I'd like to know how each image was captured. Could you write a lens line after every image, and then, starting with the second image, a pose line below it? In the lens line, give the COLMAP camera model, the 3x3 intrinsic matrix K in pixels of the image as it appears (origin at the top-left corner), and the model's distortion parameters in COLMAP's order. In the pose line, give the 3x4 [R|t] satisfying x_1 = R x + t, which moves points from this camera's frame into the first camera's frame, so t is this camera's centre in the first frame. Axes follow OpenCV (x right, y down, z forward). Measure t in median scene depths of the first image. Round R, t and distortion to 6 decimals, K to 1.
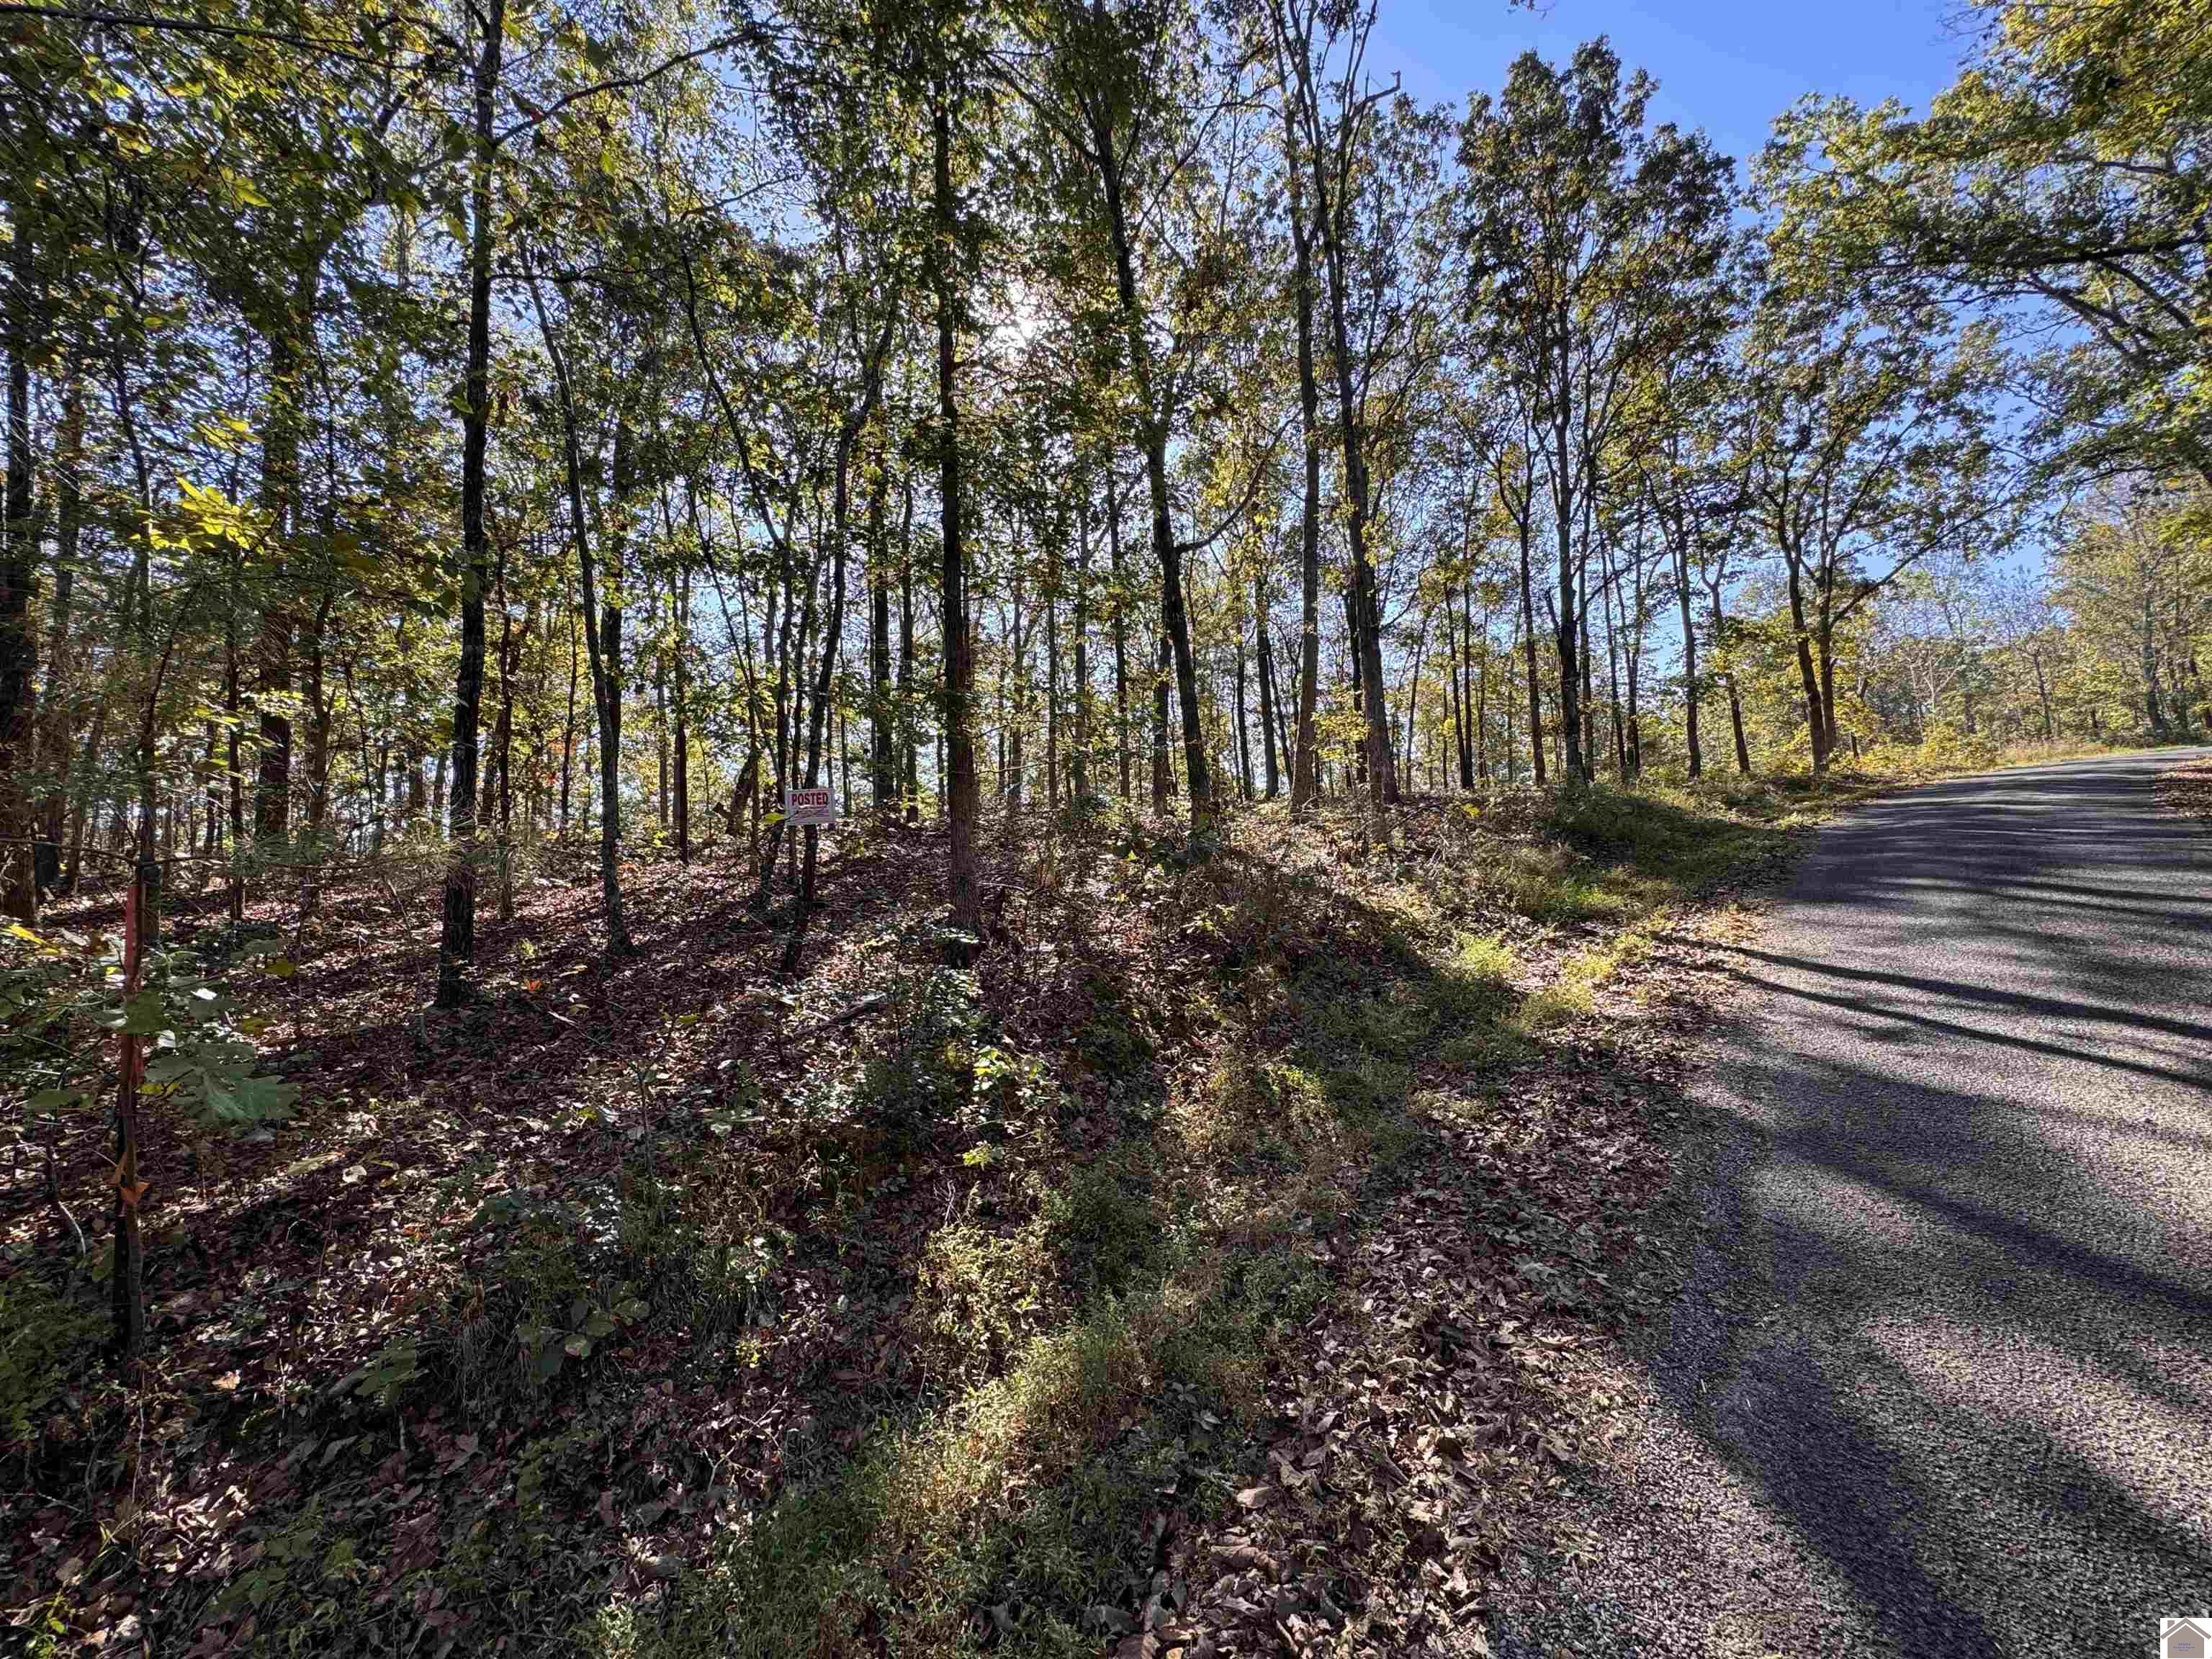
lens RADIAL K [[887.2, 0, 1105.0], [0, 887.2, 825.3], [0, 0, 1]] dist [-0.001032, -0.000574]
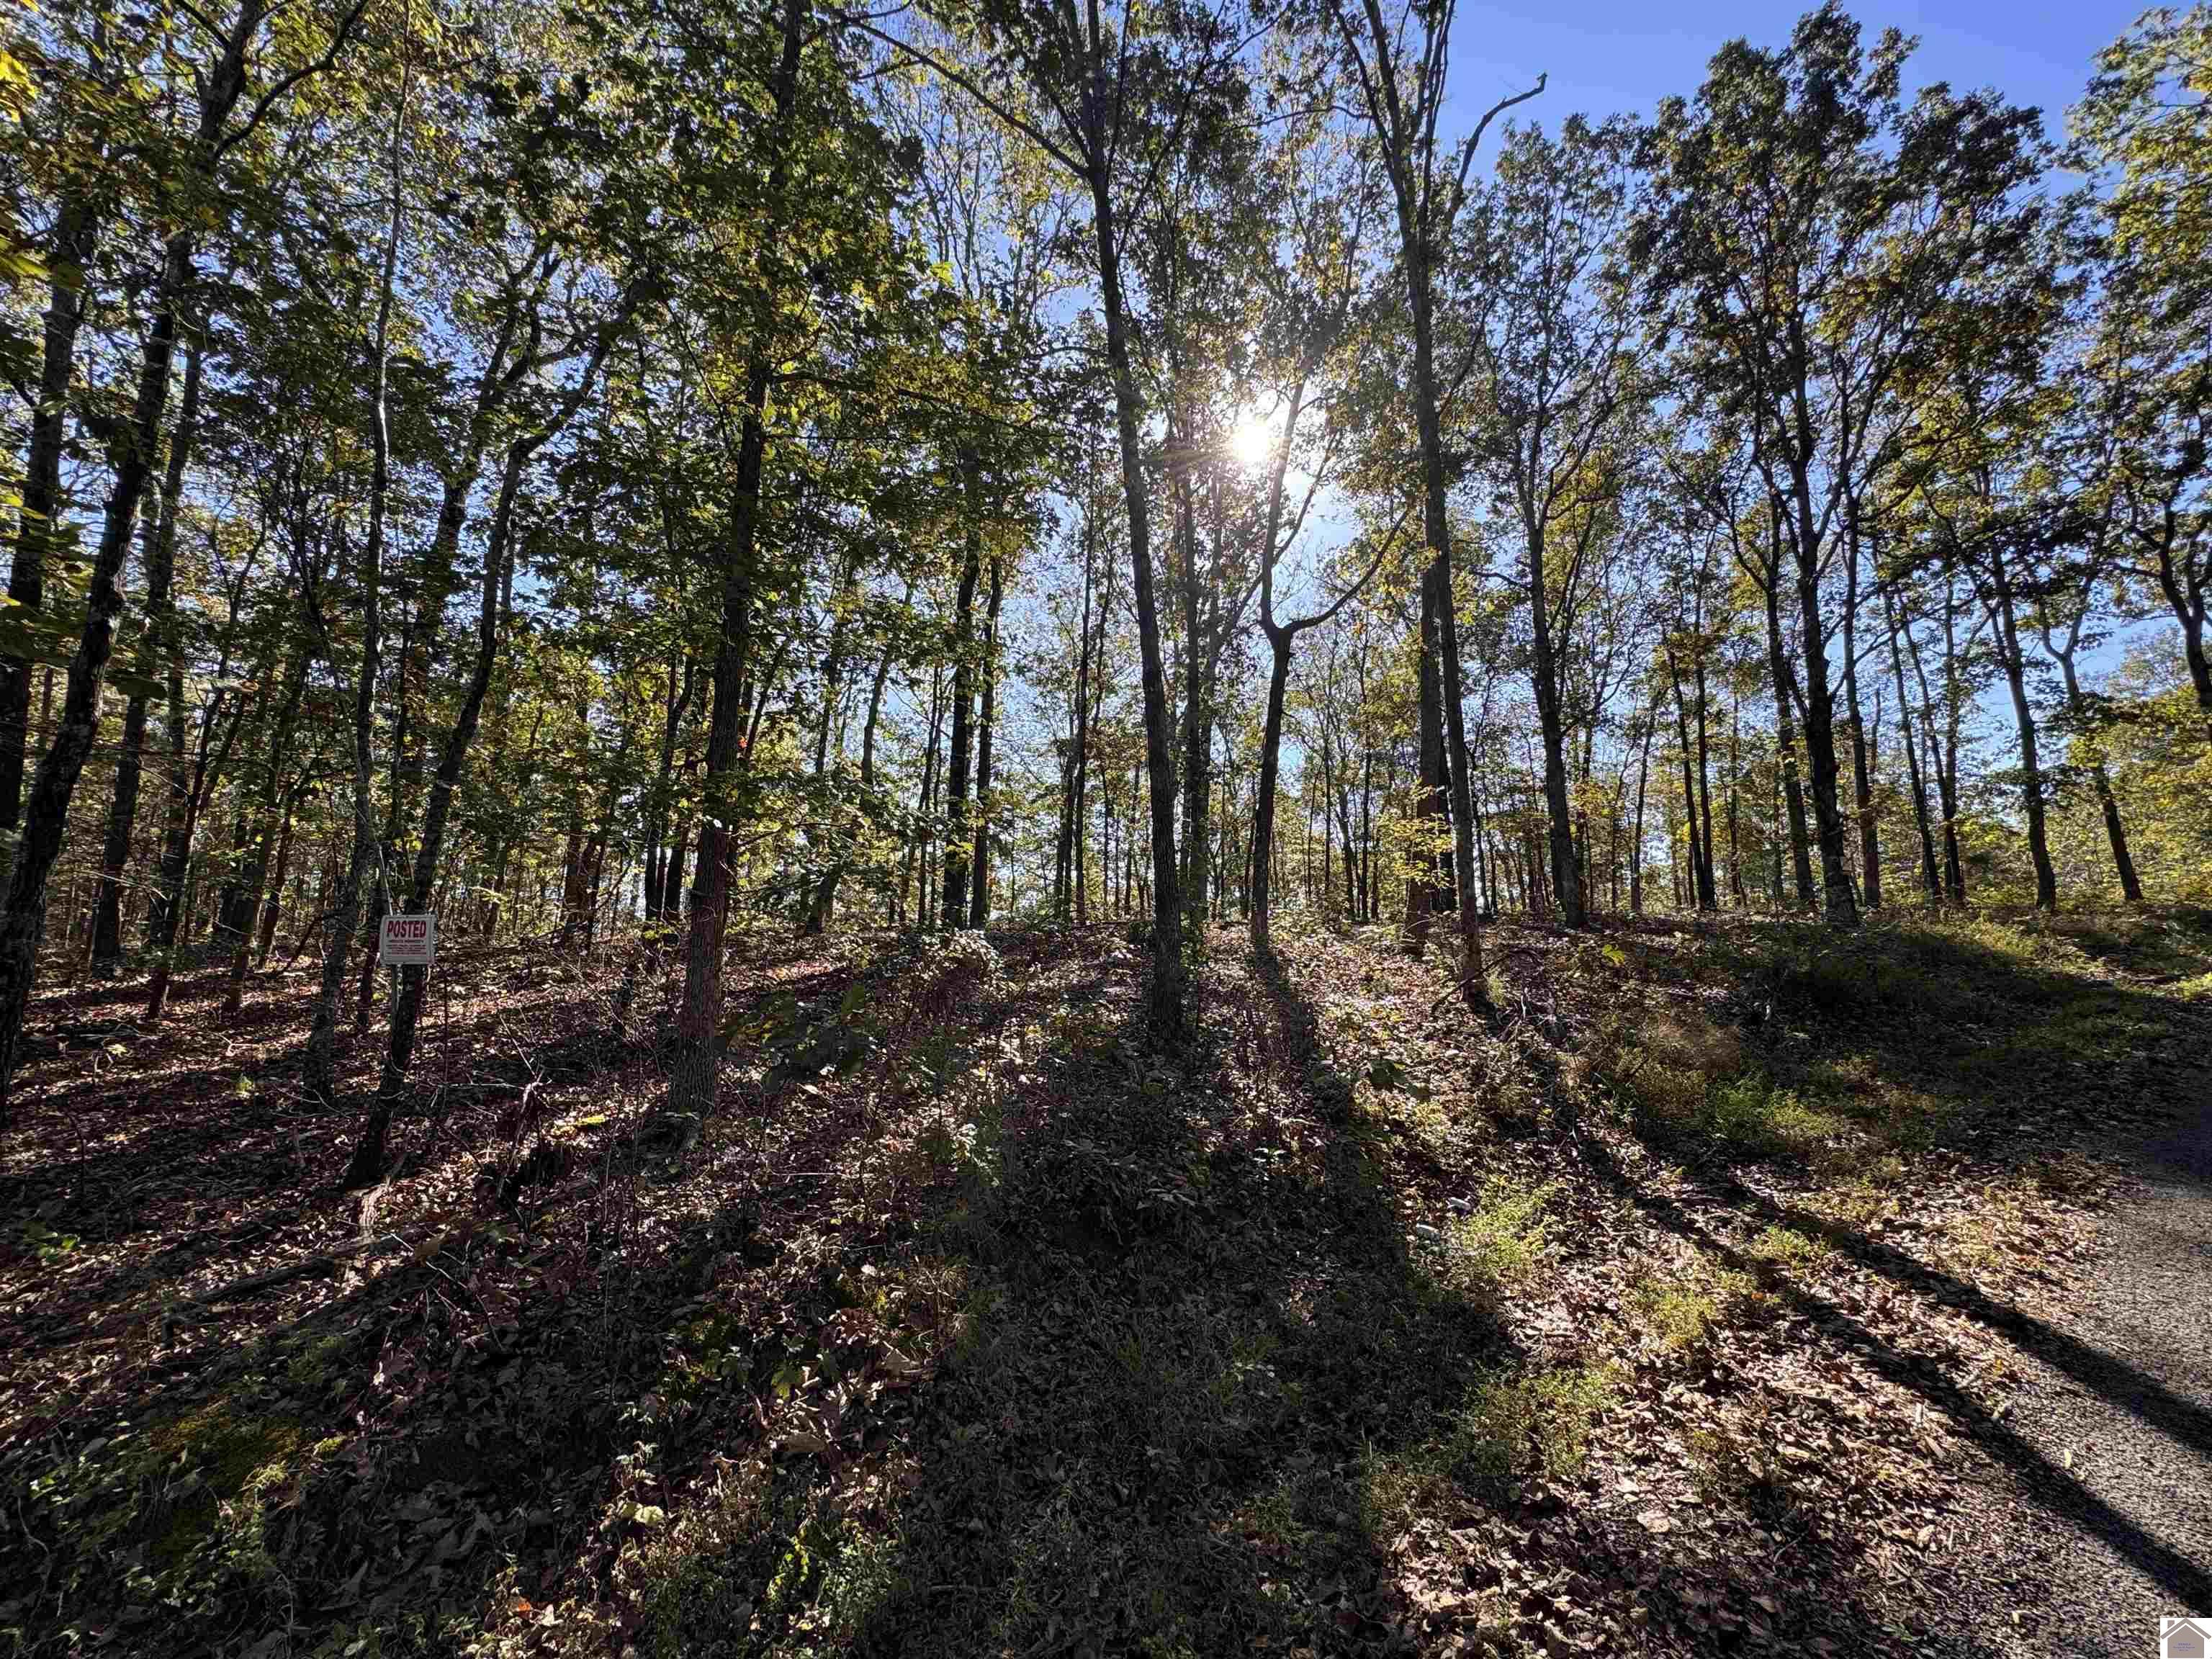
lens RADIAL K [[887.2, 0, 1101.4], [0, 887.2, 828.4], [0, 0, 1]] dist [-0.001032, -0.000574]
pose [[0.969413, 0.012242, -0.245128, 0.105467], [-0.038497, 0.993977, -0.102604, -0.015953], [0.242395, 0.108902, 0.964046, 0.116881]]
